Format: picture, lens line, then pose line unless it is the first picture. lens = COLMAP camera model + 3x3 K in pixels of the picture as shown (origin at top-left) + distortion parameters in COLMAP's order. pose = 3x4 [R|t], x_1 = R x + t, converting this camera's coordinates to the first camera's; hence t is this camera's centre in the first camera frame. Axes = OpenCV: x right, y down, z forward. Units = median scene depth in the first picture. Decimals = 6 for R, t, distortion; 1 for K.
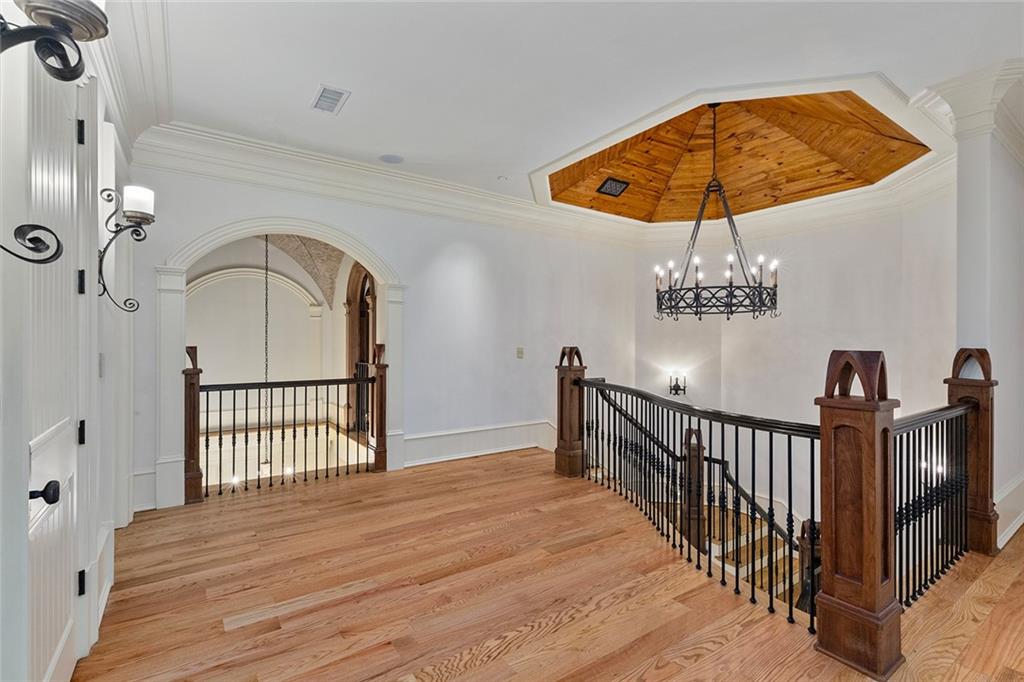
lens RADIAL K [[462.7, 0, 506.3], [0, 462.7, 340.2], [0, 0, 1]] dist [0.008270, 0.000399]
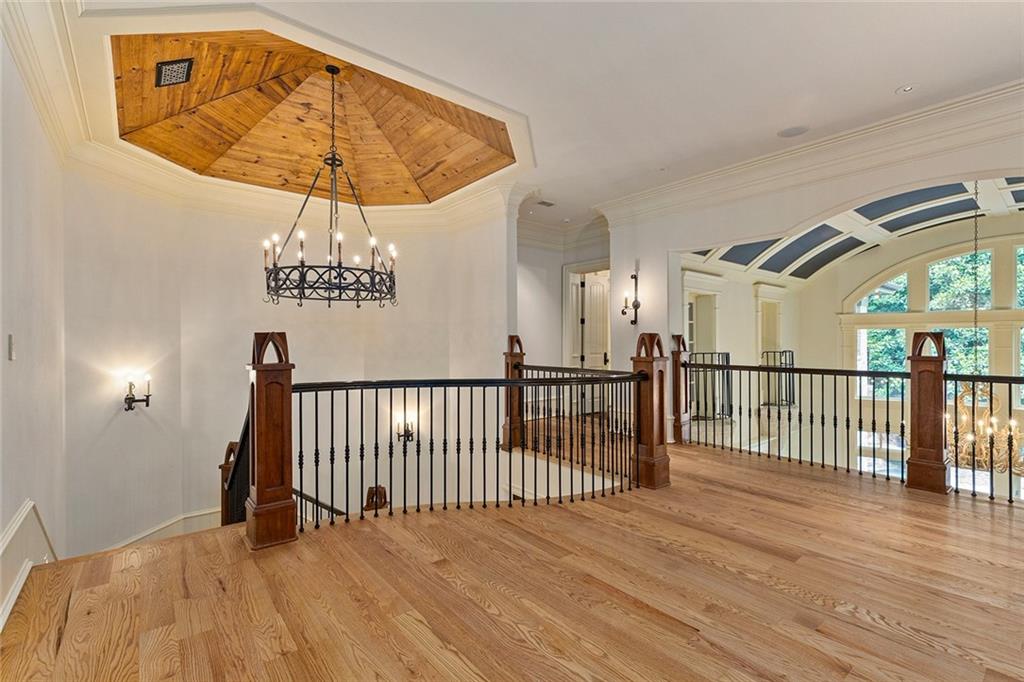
lens RADIAL K [[462.7, 0, 506.7], [0, 462.7, 342.2], [0, 0, 1]] dist [0.008270, 0.000399]
pose [[-0.073478, -0.007424, 0.997269, -0.662002], [-0.004991, 0.999963, 0.007077, 0.025734], [-0.997284, -0.004458, -0.073512, 0.973752]]
